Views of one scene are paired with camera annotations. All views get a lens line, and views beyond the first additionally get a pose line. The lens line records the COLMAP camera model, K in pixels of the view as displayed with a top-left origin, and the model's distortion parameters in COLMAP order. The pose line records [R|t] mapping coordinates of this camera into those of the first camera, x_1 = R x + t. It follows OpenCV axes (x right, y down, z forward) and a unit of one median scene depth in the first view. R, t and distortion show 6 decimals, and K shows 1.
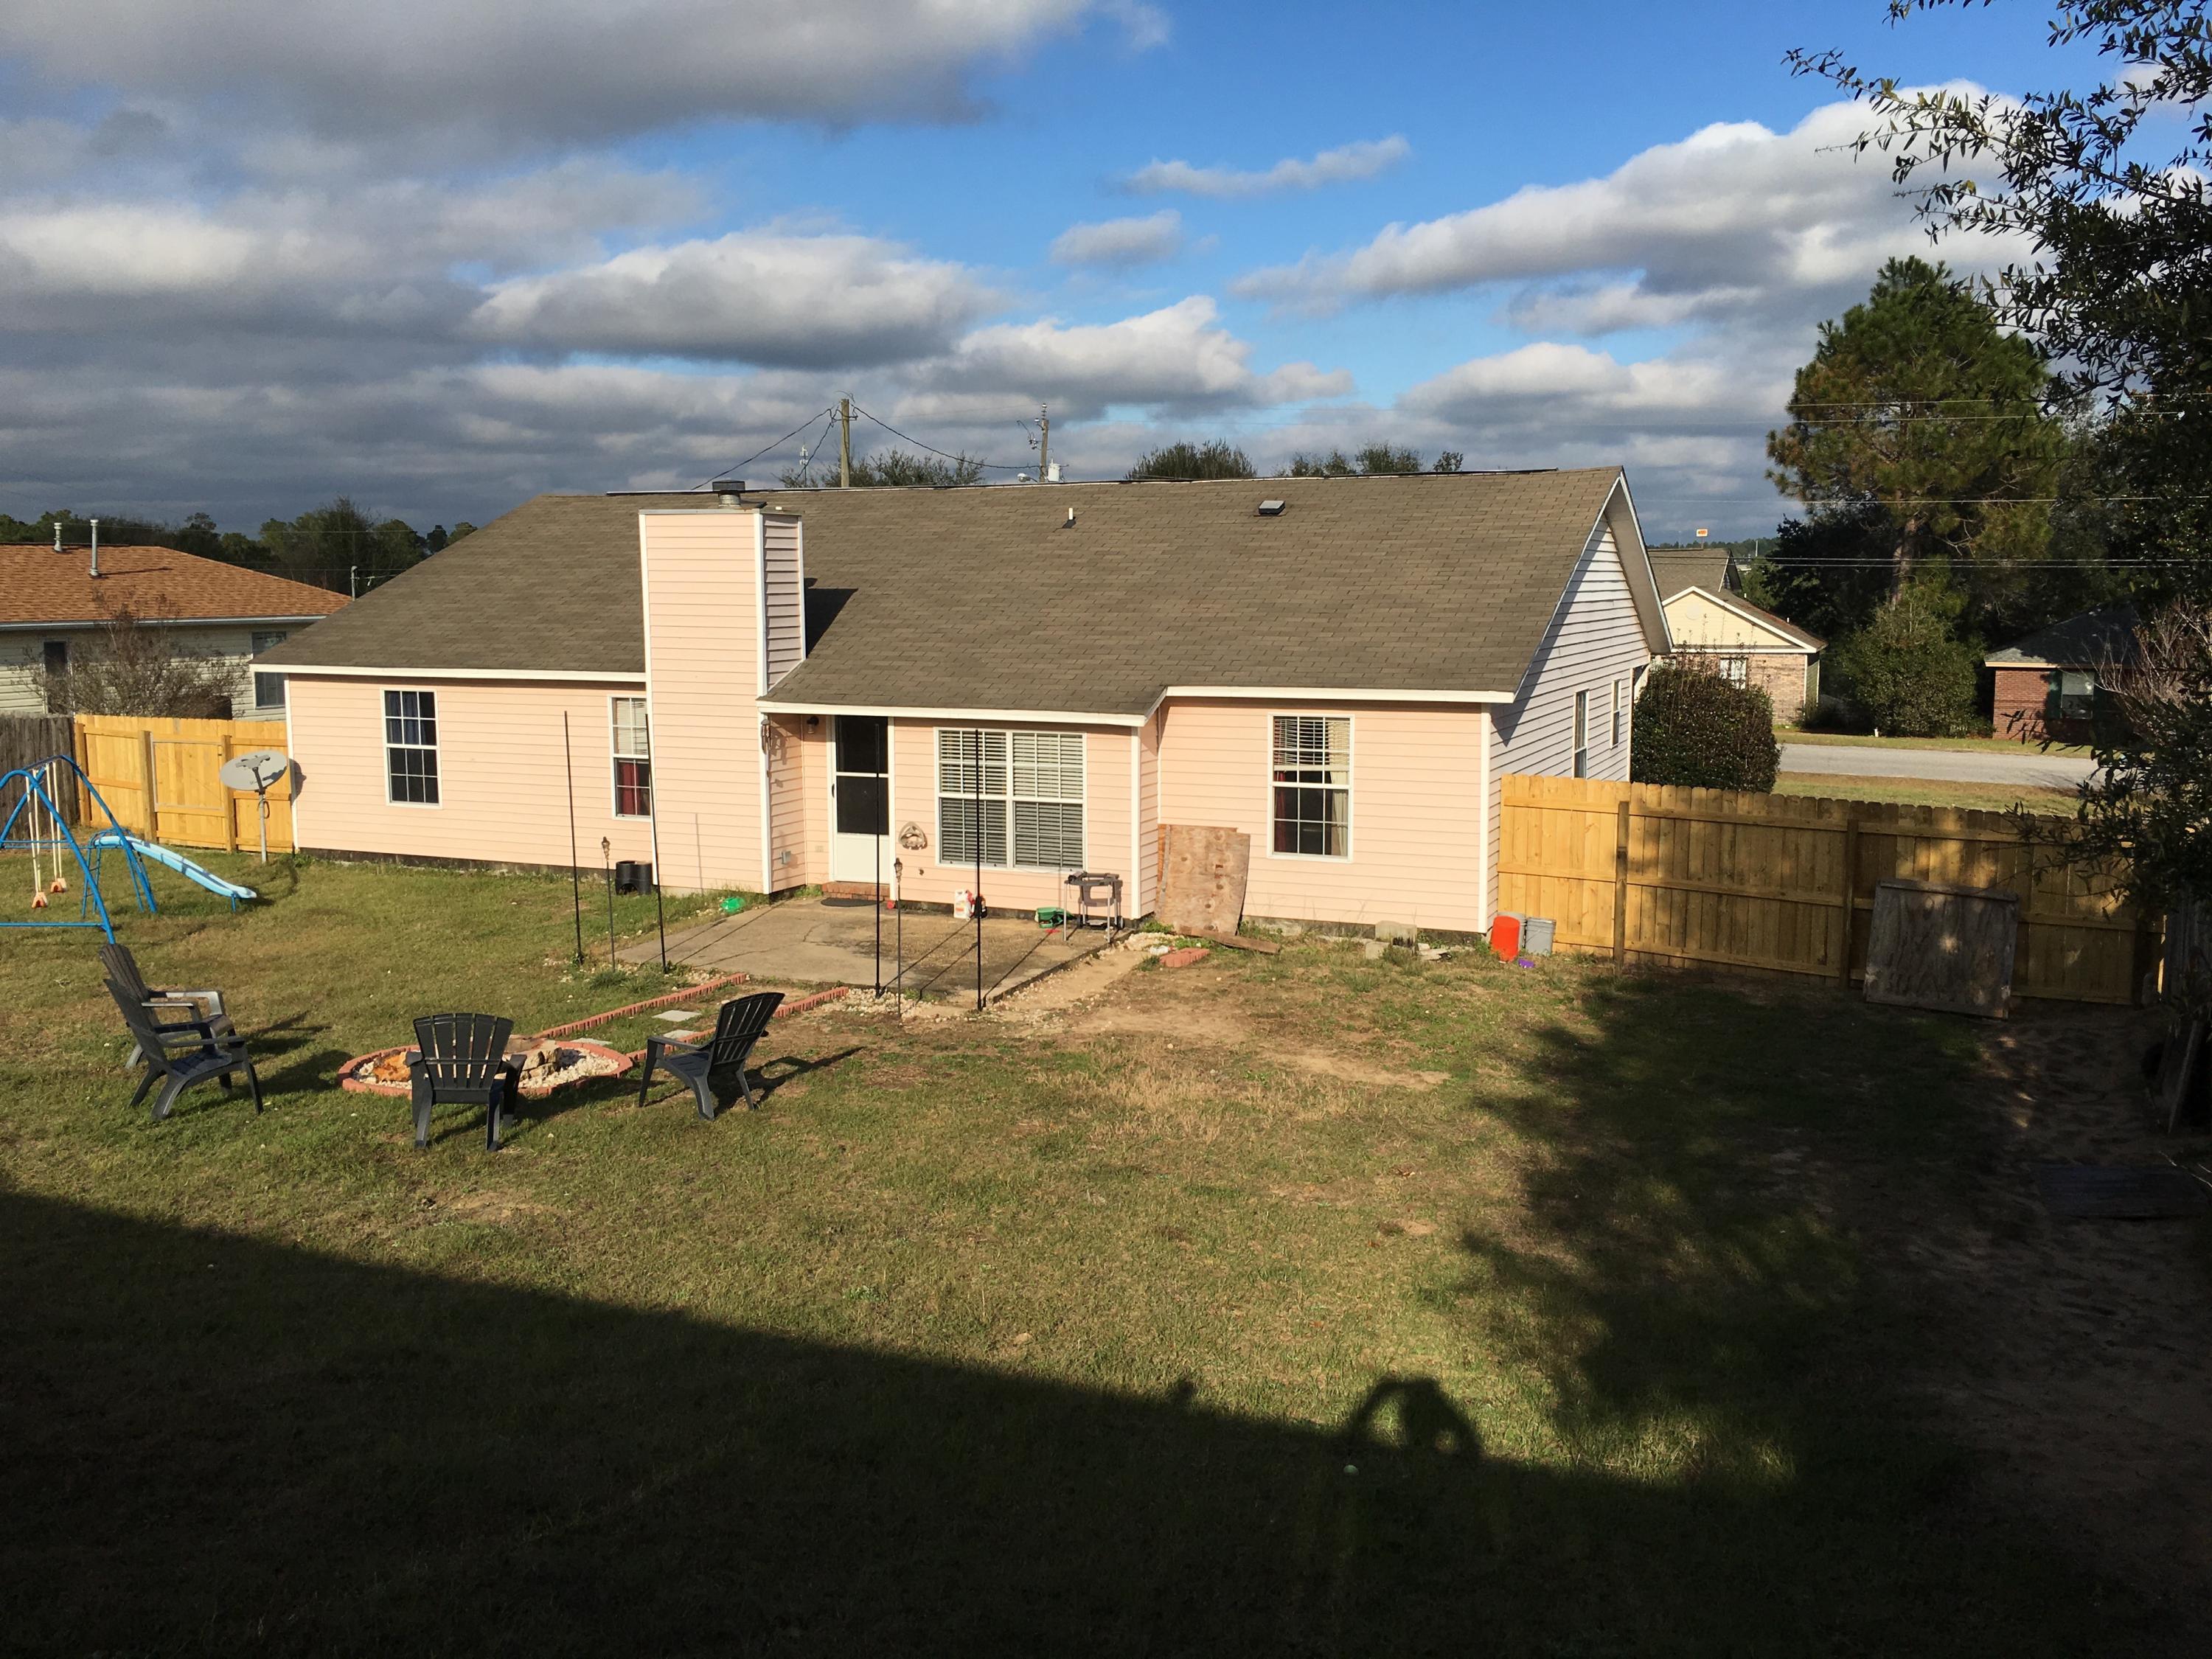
lens RADIAL K [[1857.6, 0, 1110.9], [0, 1857.6, 805.7], [0, 0, 1]] dist [0.052163, -0.079447]
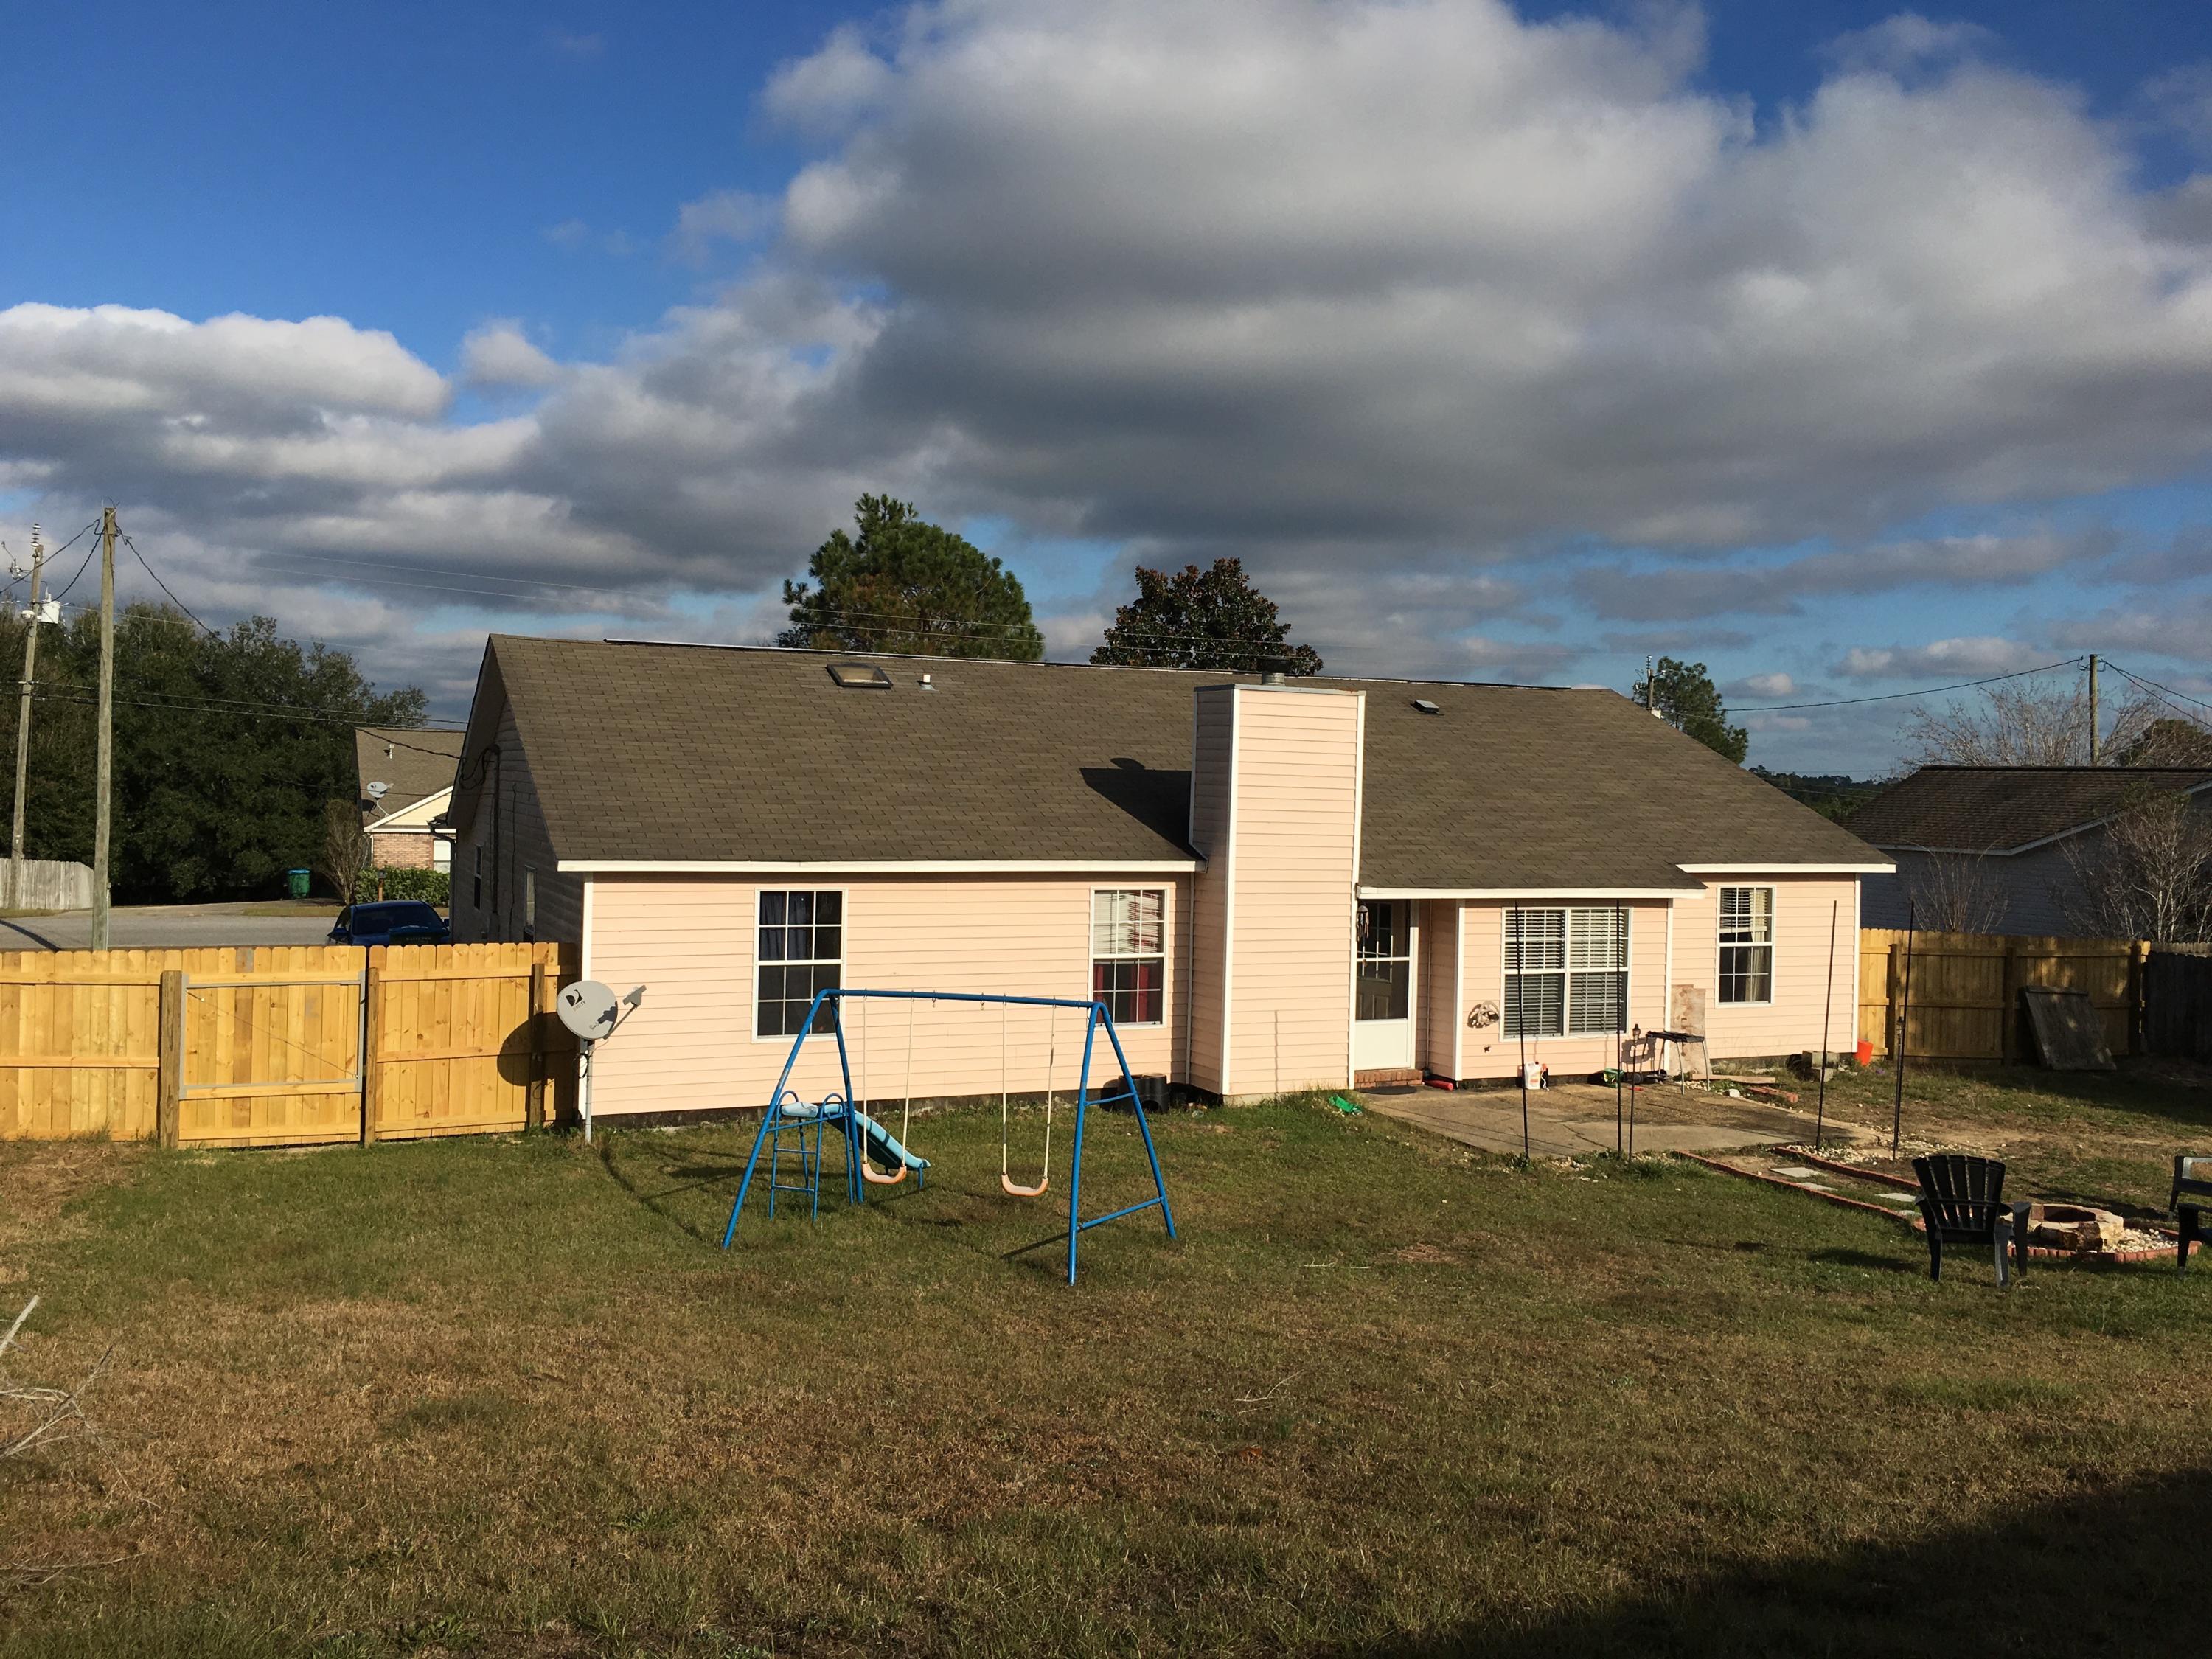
lens RADIAL K [[1856.0, 0, 1105.3], [0, 1856.0, 802.3], [0, 0, 1]] dist [0.087564, -0.117396]
pose [[0.674407, 0.004244, 0.738347, -1.023229], [0.061488, 0.996187, -0.061890, -0.050479], [-0.735795, 0.087139, 0.671575, 0.458530]]
